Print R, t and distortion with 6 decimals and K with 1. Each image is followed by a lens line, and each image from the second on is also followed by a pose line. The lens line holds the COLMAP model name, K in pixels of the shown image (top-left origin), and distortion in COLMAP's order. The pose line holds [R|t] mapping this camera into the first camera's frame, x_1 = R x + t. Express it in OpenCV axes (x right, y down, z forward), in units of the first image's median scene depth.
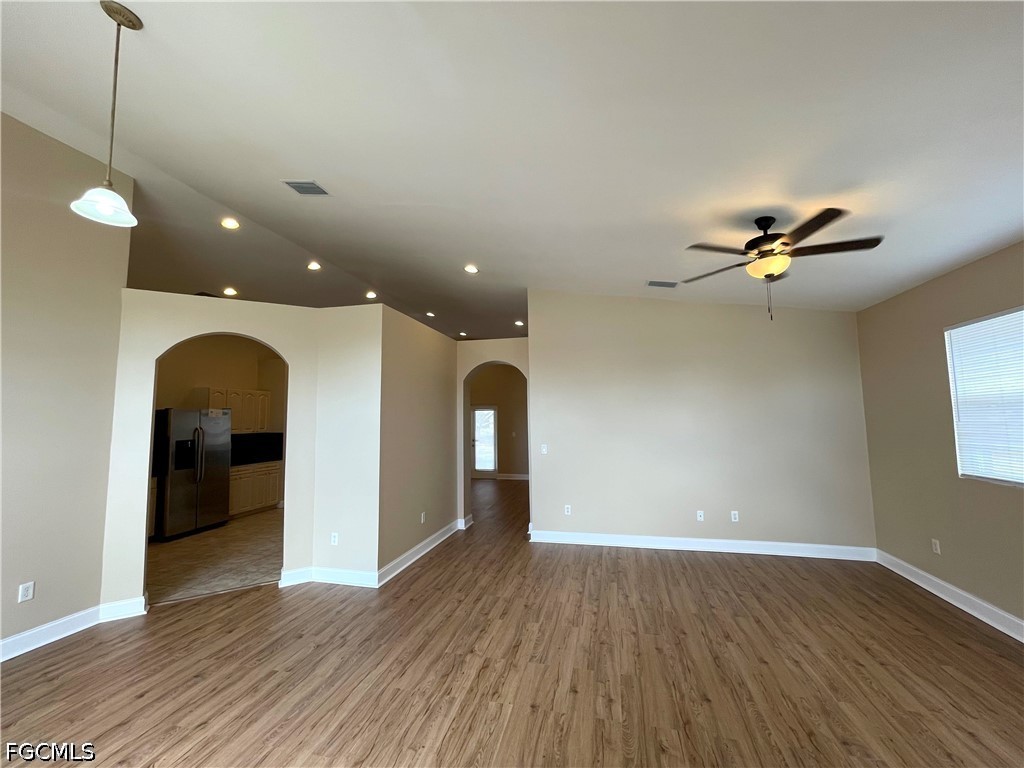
lens RADIAL K [[407.4, 0, 512.2], [0, 407.4, 386.8], [0, 0, 1]] dist [-0.001814, 0.000574]
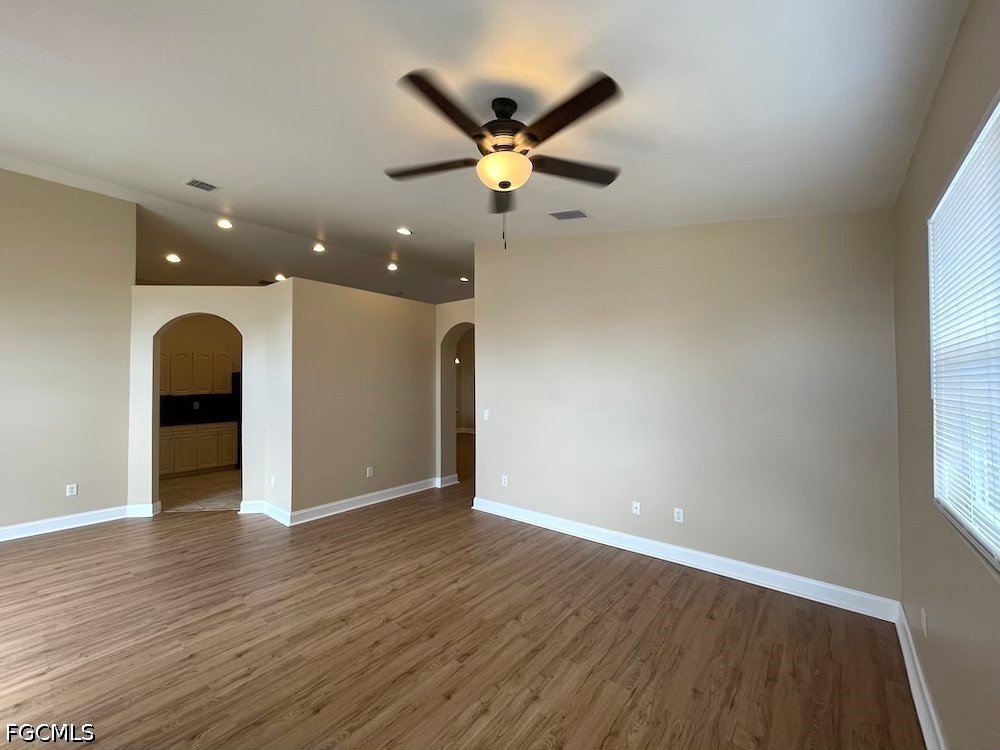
lens RADIAL K [[397.9, 0, 499.5], [0, 397.9, 380.0], [0, 0, 1]] dist [-0.001814, 0.000574]
pose [[0.903371, 0.011156, -0.428716, 0.788706], [0.024679, 0.996653, 0.077937, 0.002085], [0.428150, -0.080986, 0.900072, 0.300627]]
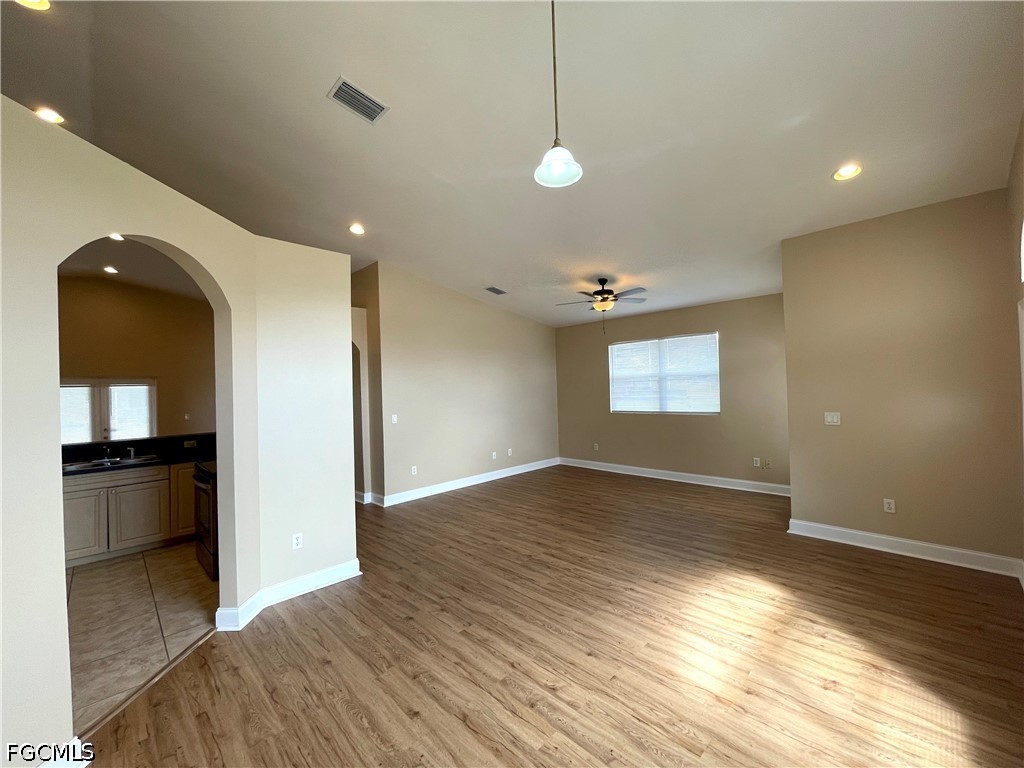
lens RADIAL K [[407.4, 0, 504.9], [0, 407.4, 373.5], [0, 0, 1]] dist [-0.001814, 0.000574]
pose [[0.540778, 0.022251, 0.840871, -1.052028], [-0.043152, 0.999068, 0.001315, 0.033947], [-0.840058, -0.036997, 0.541234, 0.285499]]
